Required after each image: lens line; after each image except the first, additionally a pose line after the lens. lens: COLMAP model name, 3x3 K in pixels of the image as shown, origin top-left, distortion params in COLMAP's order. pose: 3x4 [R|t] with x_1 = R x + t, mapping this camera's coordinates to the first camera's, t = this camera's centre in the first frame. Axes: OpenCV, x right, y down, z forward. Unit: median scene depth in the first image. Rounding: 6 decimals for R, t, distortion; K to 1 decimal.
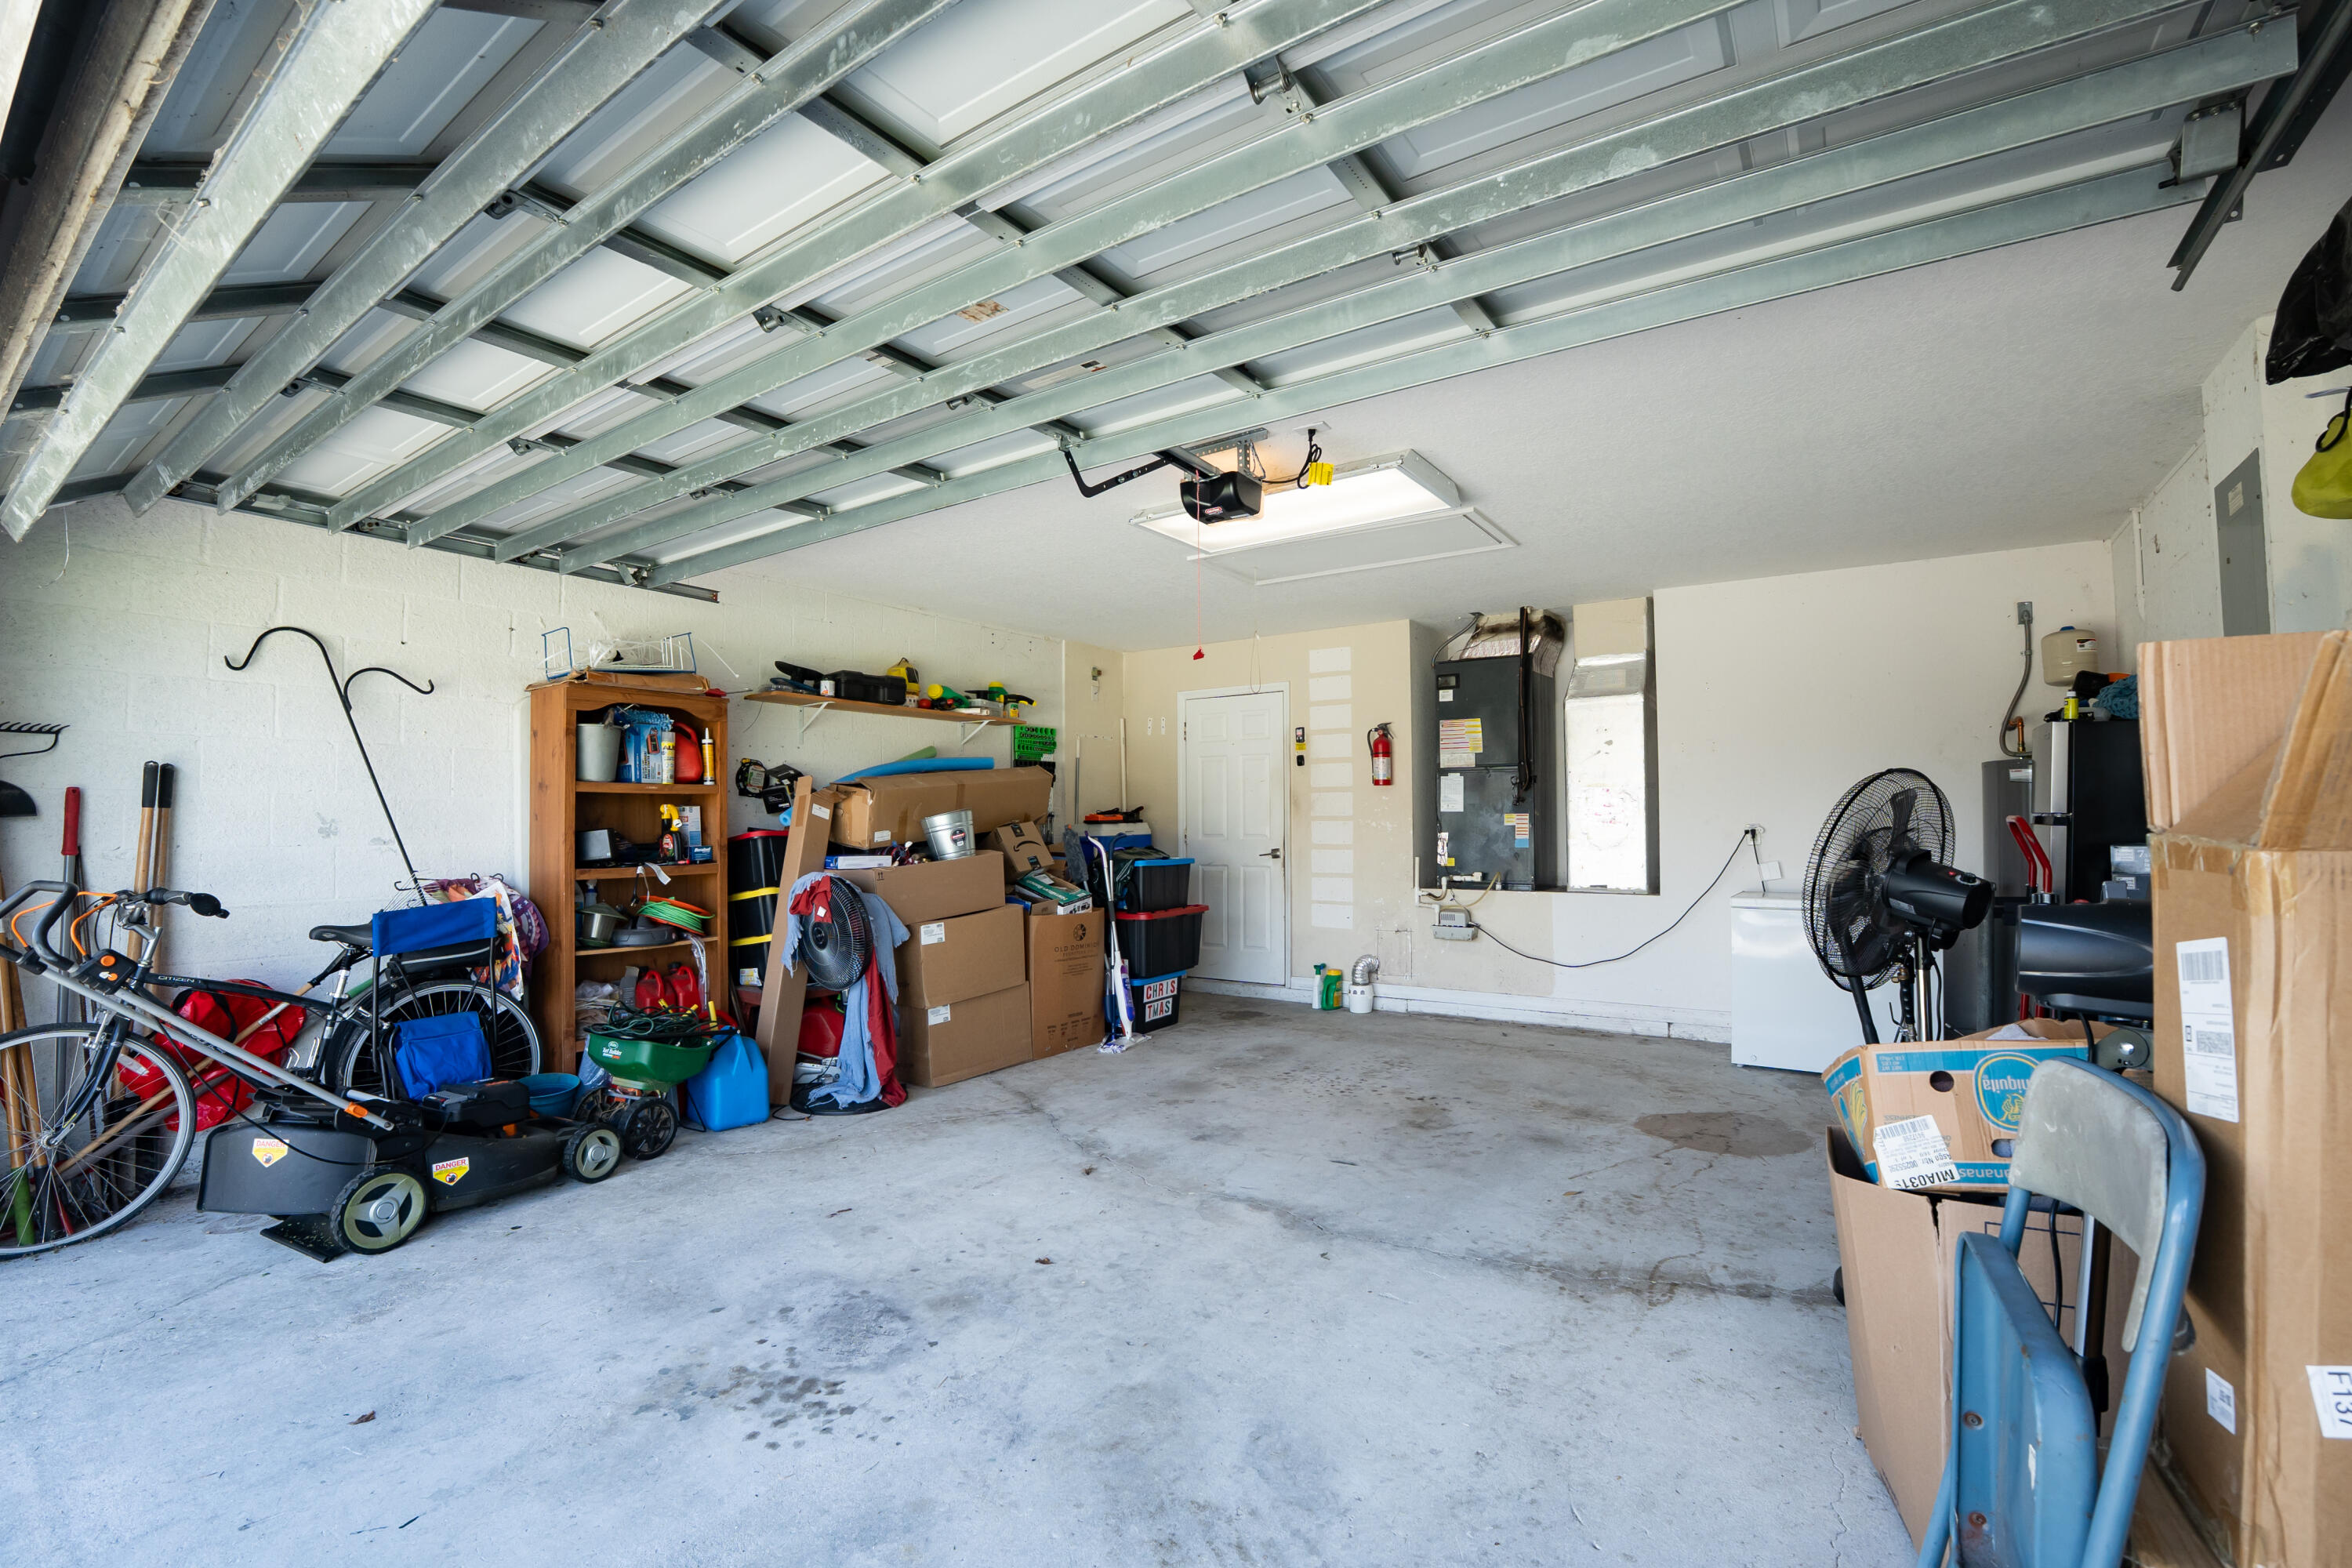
lens RADIAL K [[1026.9, 0, 1182.5], [0, 1026.9, 790.0], [0, 0, 1]] dist [-0.072108, 0.020413]
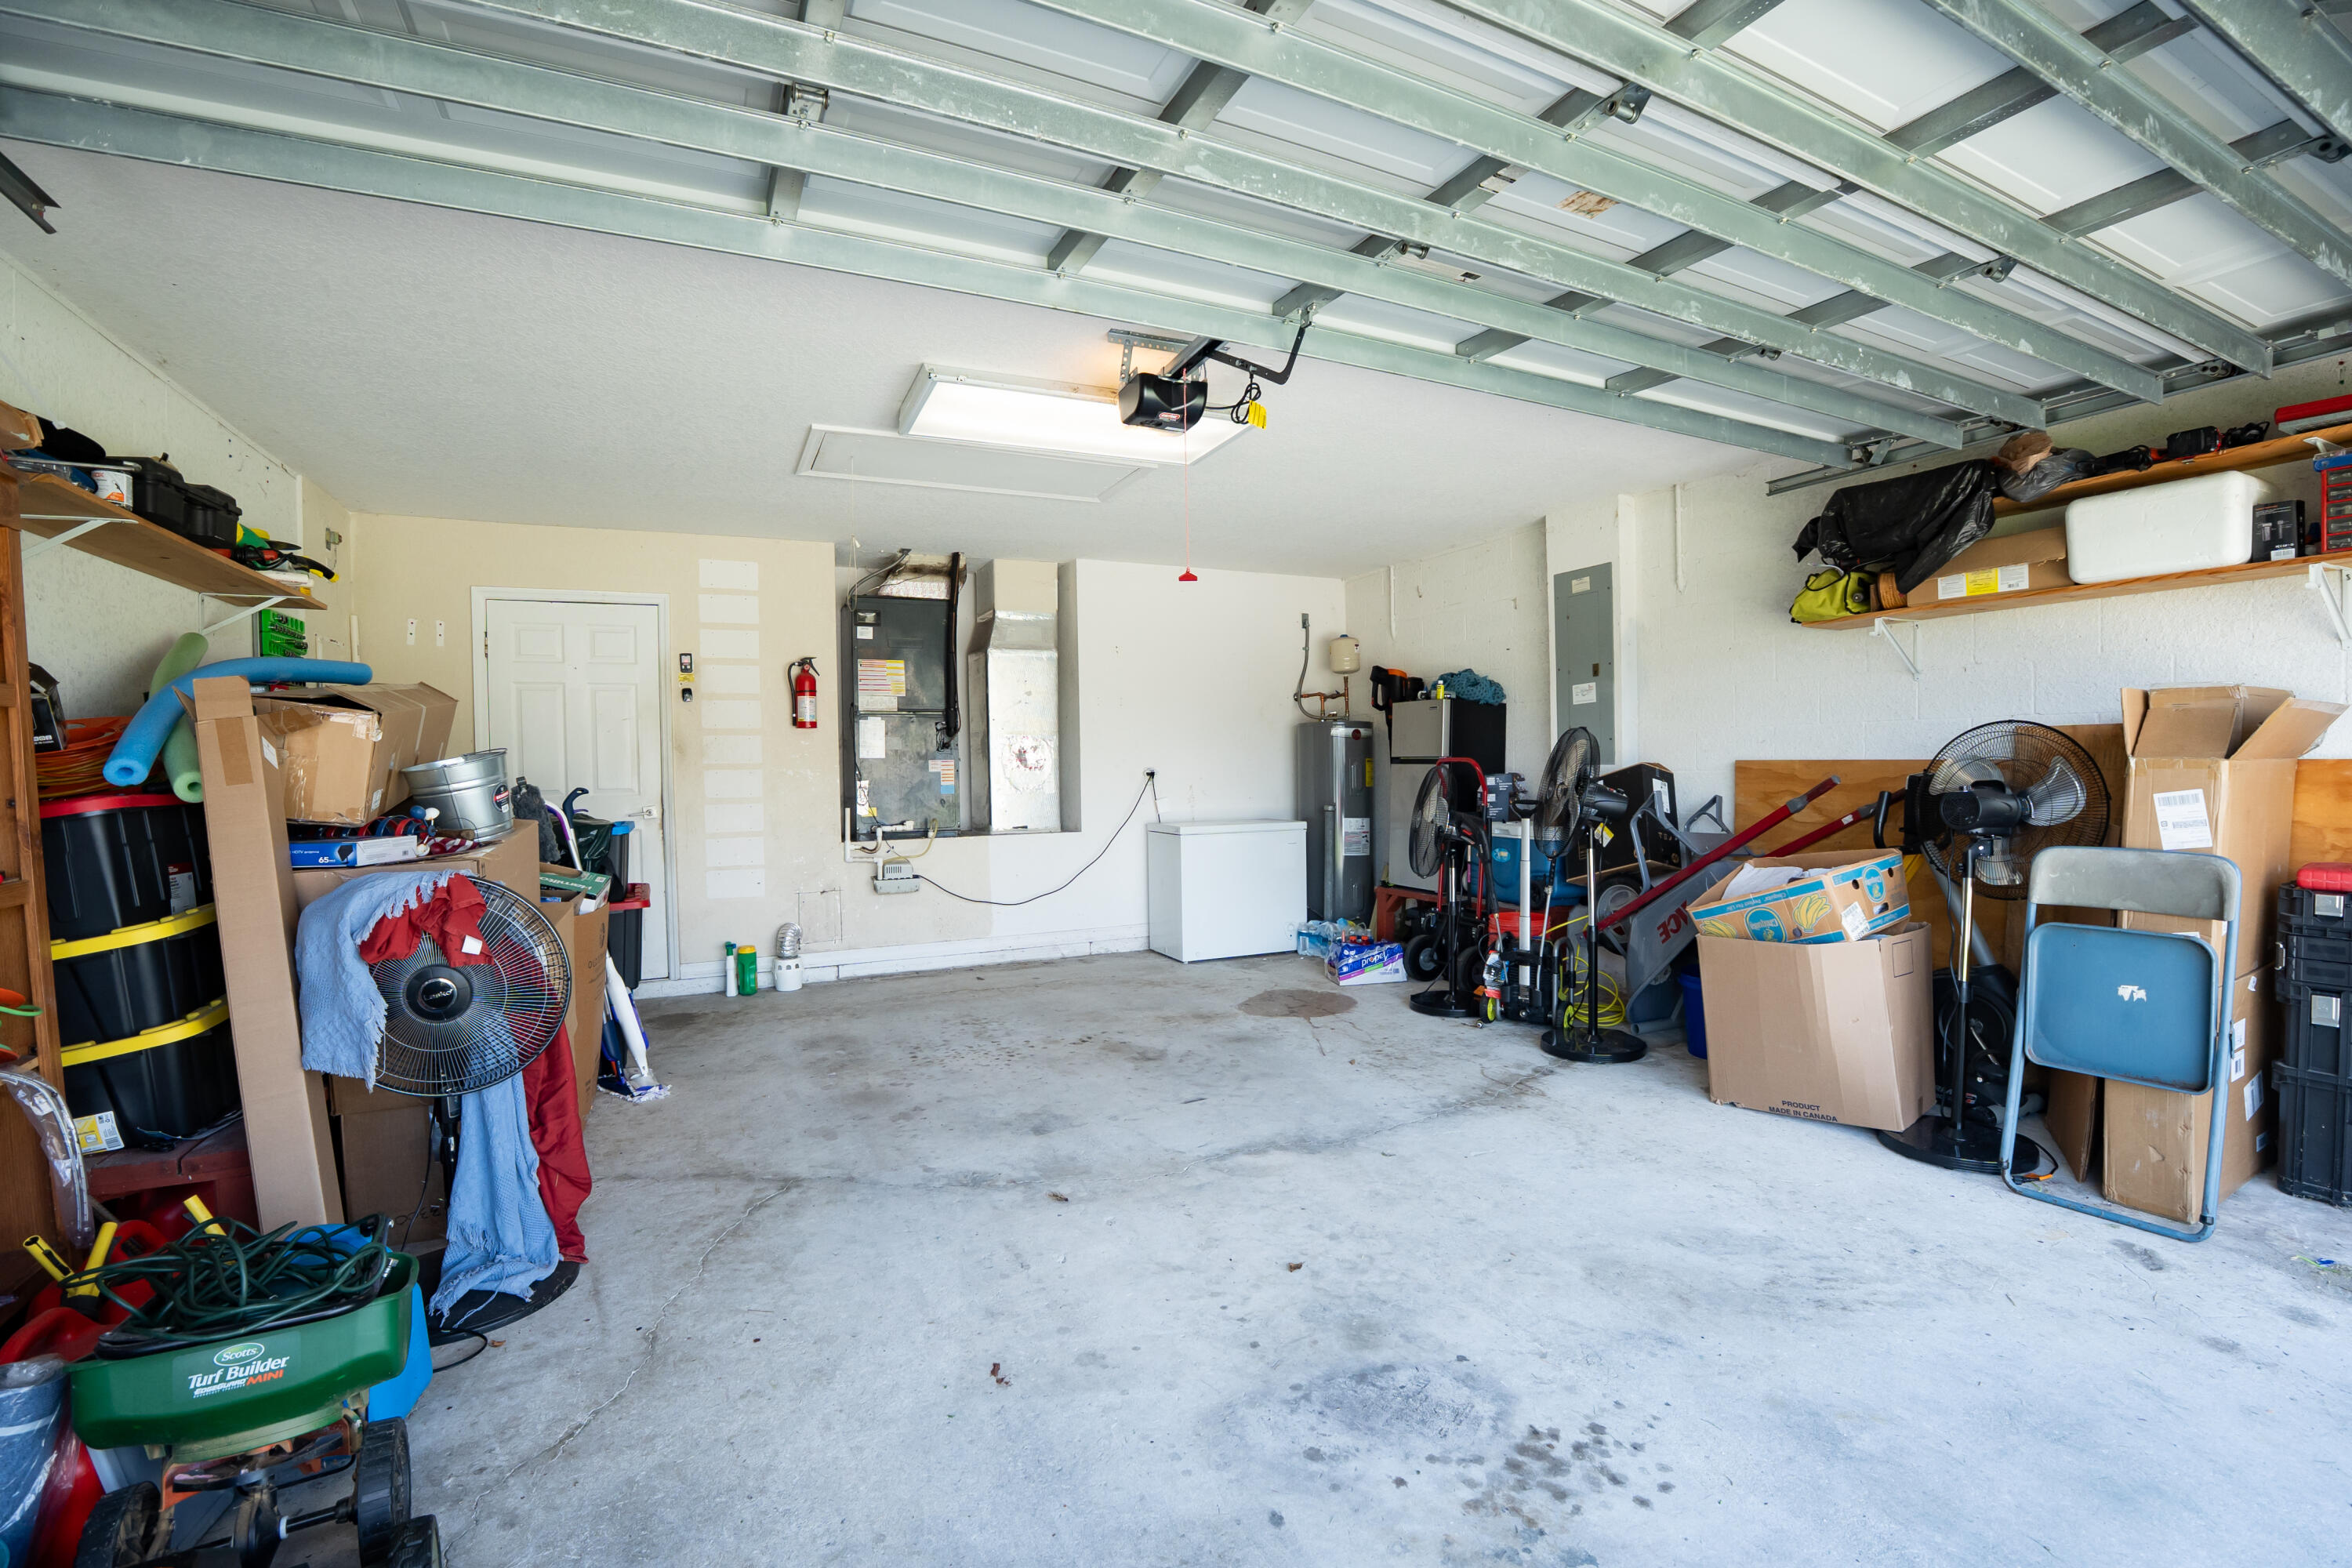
lens RADIAL K [[1026.9, 0, 1182.5], [0, 1026.9, 790.0], [0, 0, 1]] dist [-0.072108, 0.020413]
pose [[0.491470, -0.026002, 0.870506, -0.675092], [-0.013611, 0.999203, 0.037530, 0.018835], [-0.870788, -0.030294, 0.490725, 0.486820]]
